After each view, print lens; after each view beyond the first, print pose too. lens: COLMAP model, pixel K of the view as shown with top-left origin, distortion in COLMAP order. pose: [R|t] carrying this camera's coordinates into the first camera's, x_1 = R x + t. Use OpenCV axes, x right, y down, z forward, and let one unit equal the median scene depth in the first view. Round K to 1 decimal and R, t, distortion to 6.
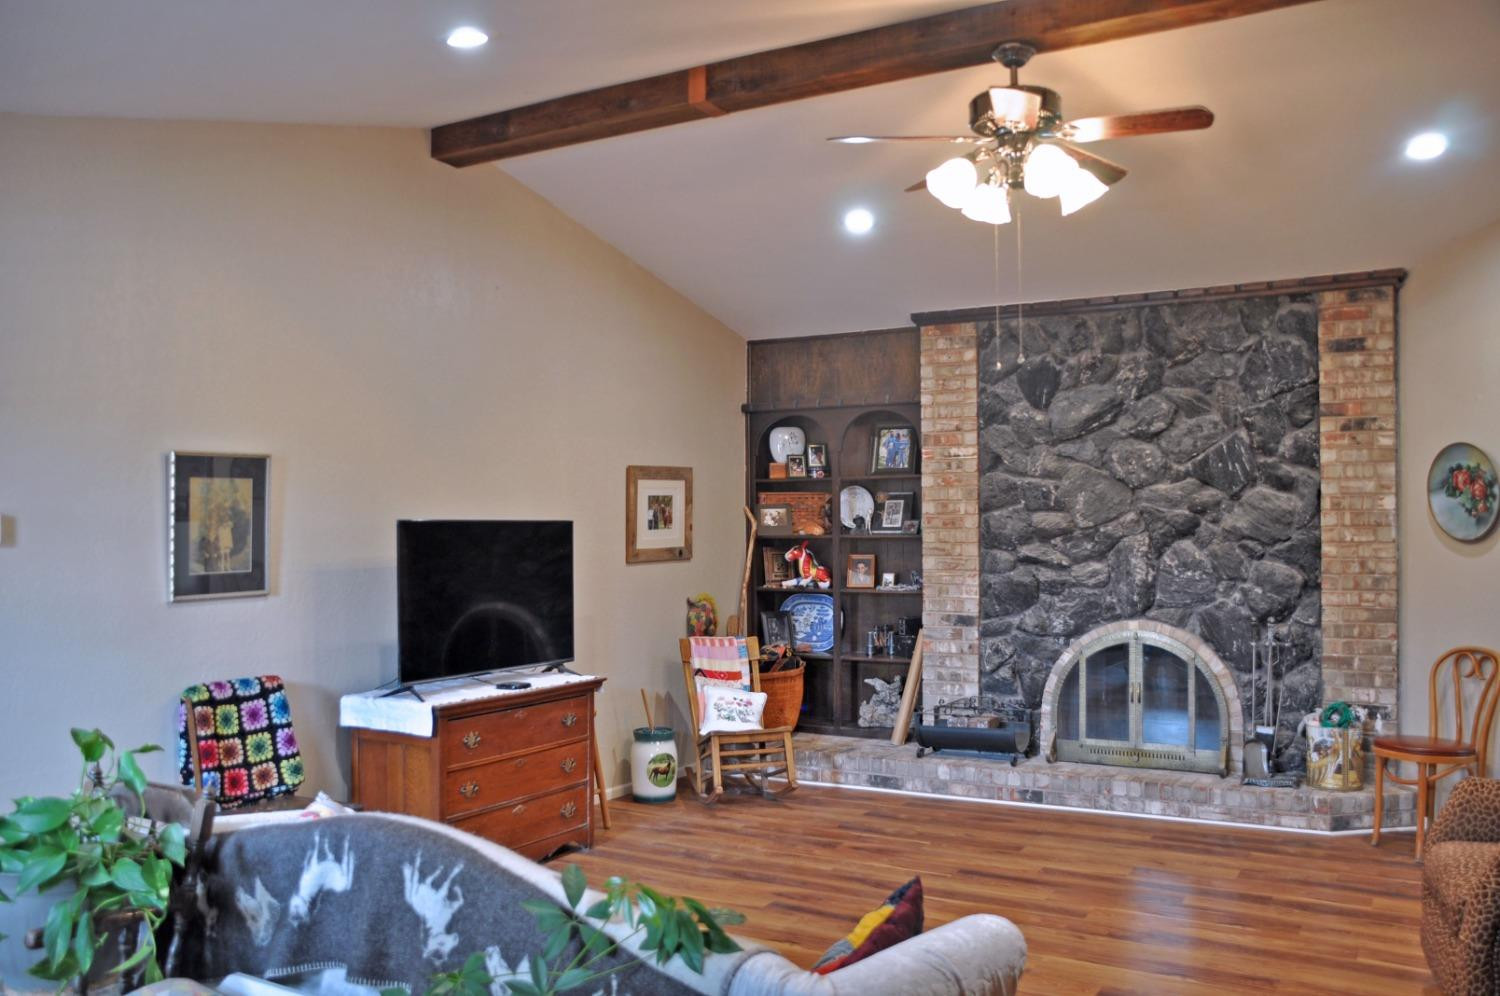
lens RADIAL K [[1274.2, 0, 749.0], [0, 1274.2, 493.3], [0, 0, 1]] dist [-0.106156, 0.094292]
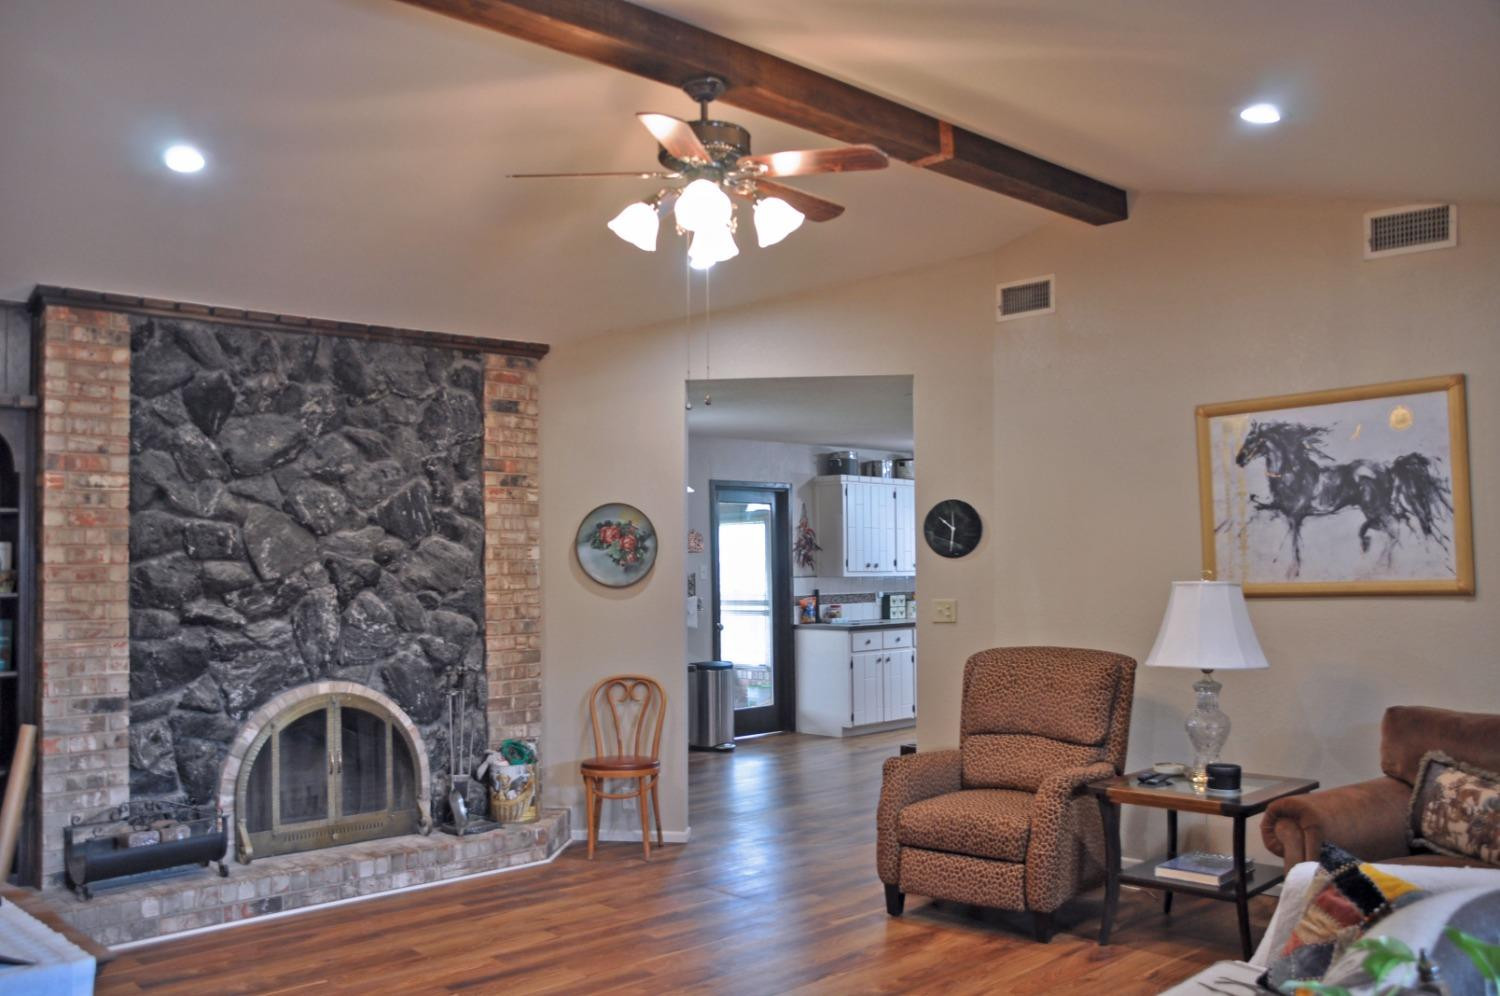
lens RADIAL K [[1274.2, 0, 746.7], [0, 1274.2, 500.9], [0, 0, 1]] dist [-0.106156, 0.094292]
pose [[0.285400, 0.048735, 0.957169, -0.490335], [-0.008423, 0.998795, -0.048343, 0.013282], [-0.958371, 0.005735, 0.285467, 0.477534]]
